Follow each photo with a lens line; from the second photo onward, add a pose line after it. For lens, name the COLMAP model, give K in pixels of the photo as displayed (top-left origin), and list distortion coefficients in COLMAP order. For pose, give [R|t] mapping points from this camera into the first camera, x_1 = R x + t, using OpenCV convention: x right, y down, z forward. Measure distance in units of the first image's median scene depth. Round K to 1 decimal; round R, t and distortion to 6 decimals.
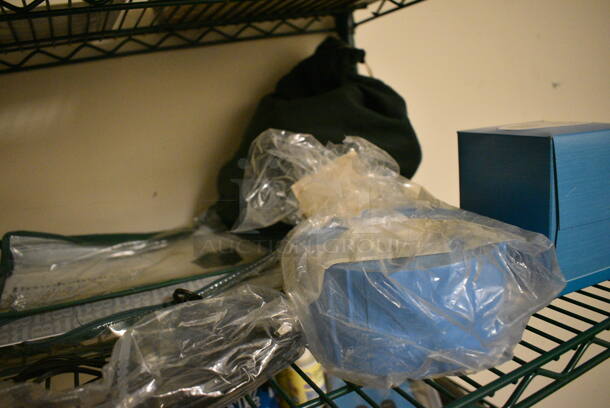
lens RADIAL K [[472.0, 0, 301.6], [0, 472.0, 201.2], [0, 0, 1]] dist [-0.095174, 0.010255]
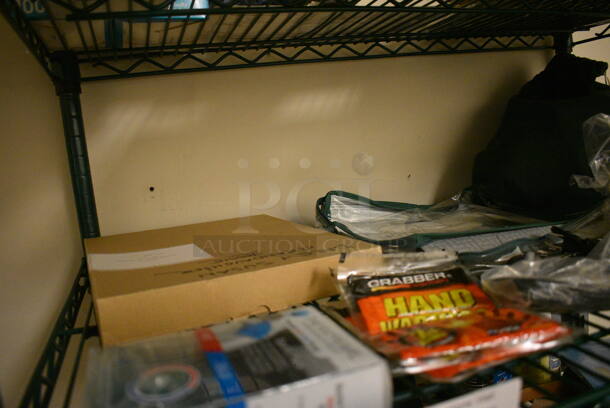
lens RADIAL K [[479.0, 0, 308.2], [0, 479.0, 193.1], [0, 0, 1]] dist [-0.084201, 0.003760]
pose [[0.994137, 0.060488, -0.089623, -0.516259], [-0.066397, 0.995707, -0.064487, 0.139920], [0.085338, 0.070060, 0.993886, -0.228098]]
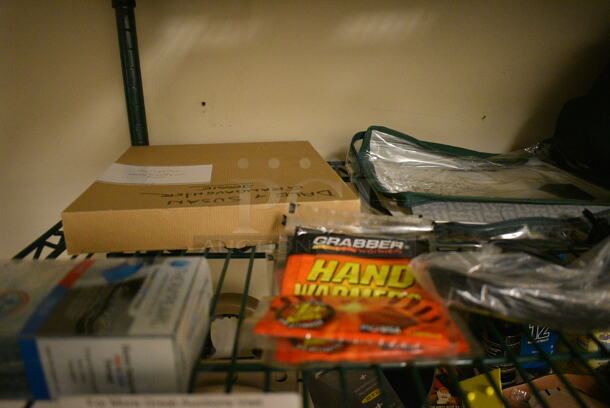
lens RADIAL K [[479.0, 0, 308.2], [0, 479.0, 193.1], [0, 0, 1]] dist [-0.084201, 0.003760]
pose [[0.906047, 0.228264, -0.356334, -0.291079], [-0.182645, 0.970515, 0.157294, 0.064012], [0.381732, -0.077433, 0.921024, -0.131200]]
